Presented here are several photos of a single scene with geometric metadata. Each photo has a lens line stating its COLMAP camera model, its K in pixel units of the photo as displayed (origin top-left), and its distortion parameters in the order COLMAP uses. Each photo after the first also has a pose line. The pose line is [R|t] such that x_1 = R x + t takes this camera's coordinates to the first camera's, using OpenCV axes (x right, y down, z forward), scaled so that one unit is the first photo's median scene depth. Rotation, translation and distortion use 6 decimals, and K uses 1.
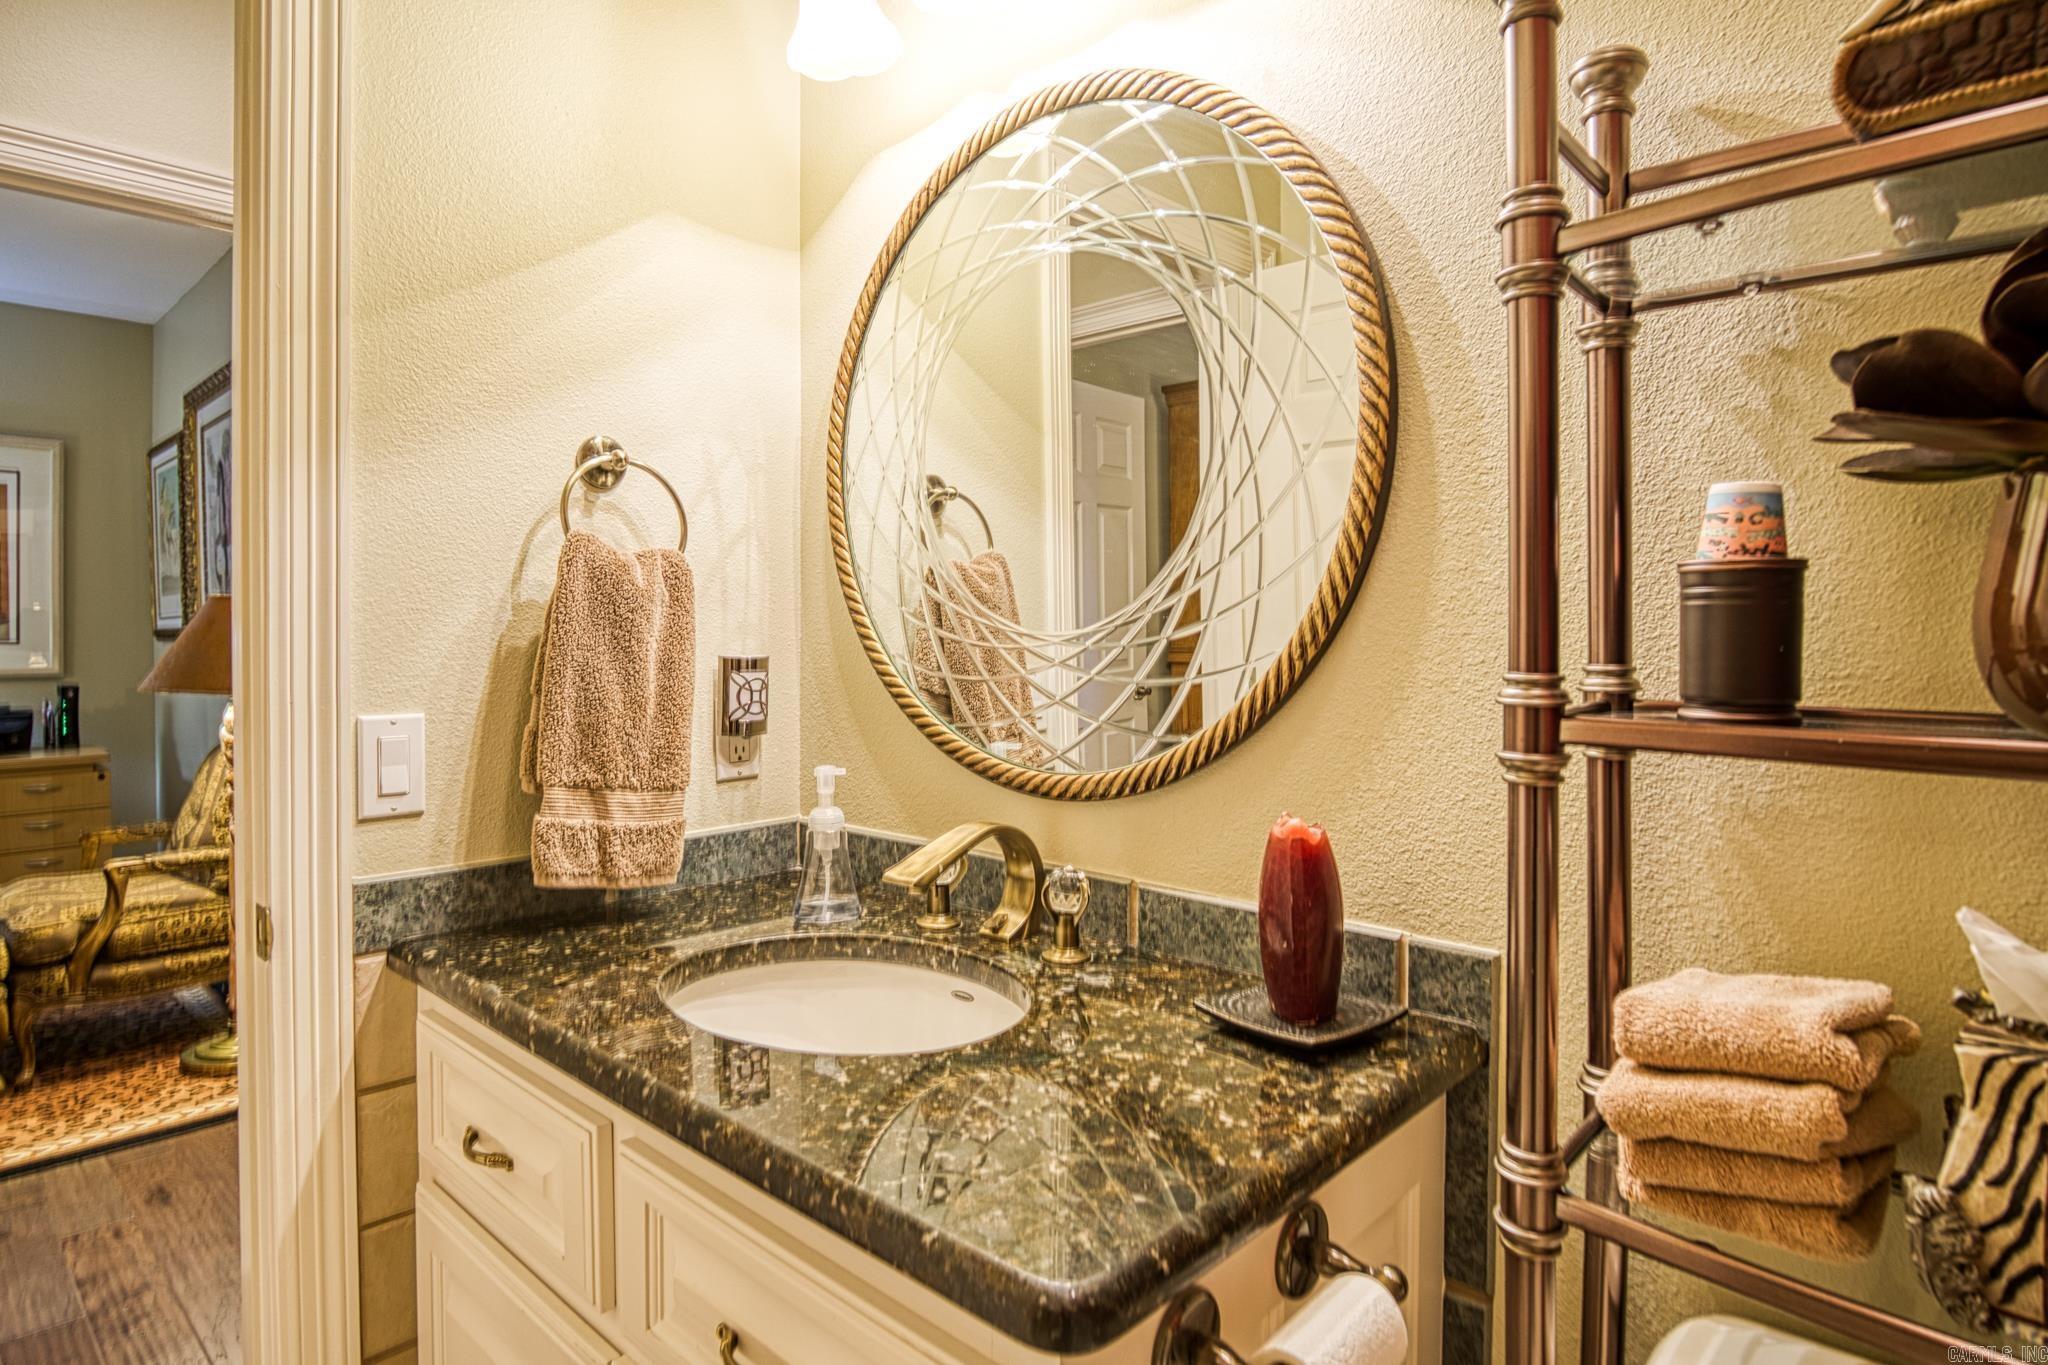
lens RADIAL K [[1120.4, 0, 1019.8], [0, 1120.4, 674.4], [0, 0, 1]] dist [-0.043217, 0.017737]
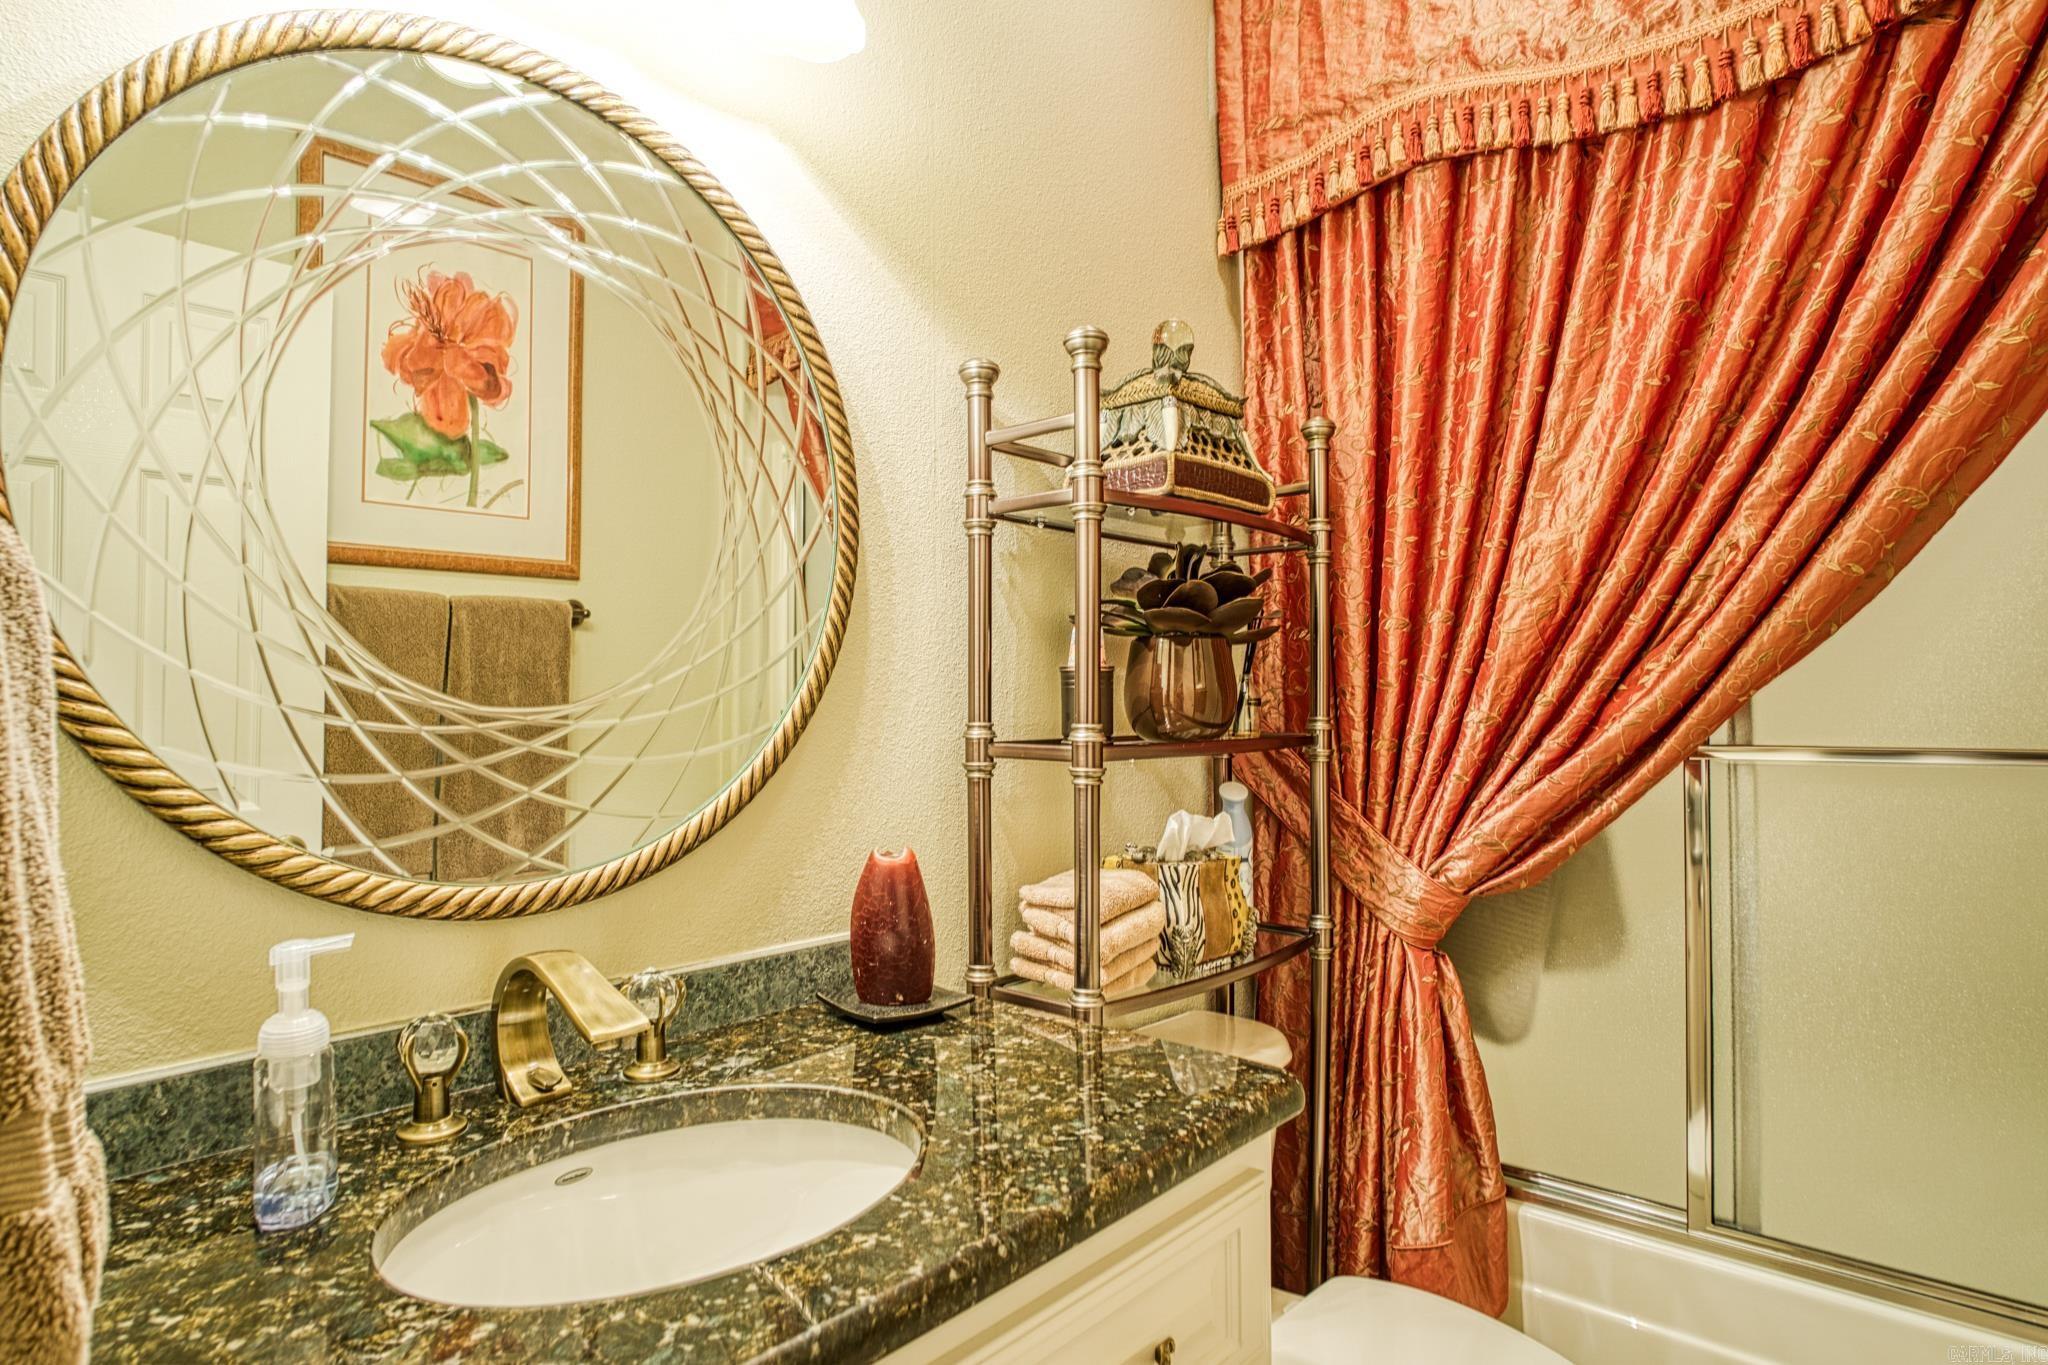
lens RADIAL K [[1120.4, 0, 1019.8], [0, 1120.4, 674.4], [0, 0, 1]] dist [-0.043217, 0.017737]
pose [[-0.007380, 0.024690, 0.999668, -0.271789], [0.054641, 0.998212, -0.024250, -0.008233], [-0.998479, 0.054444, -0.008716, 0.221248]]
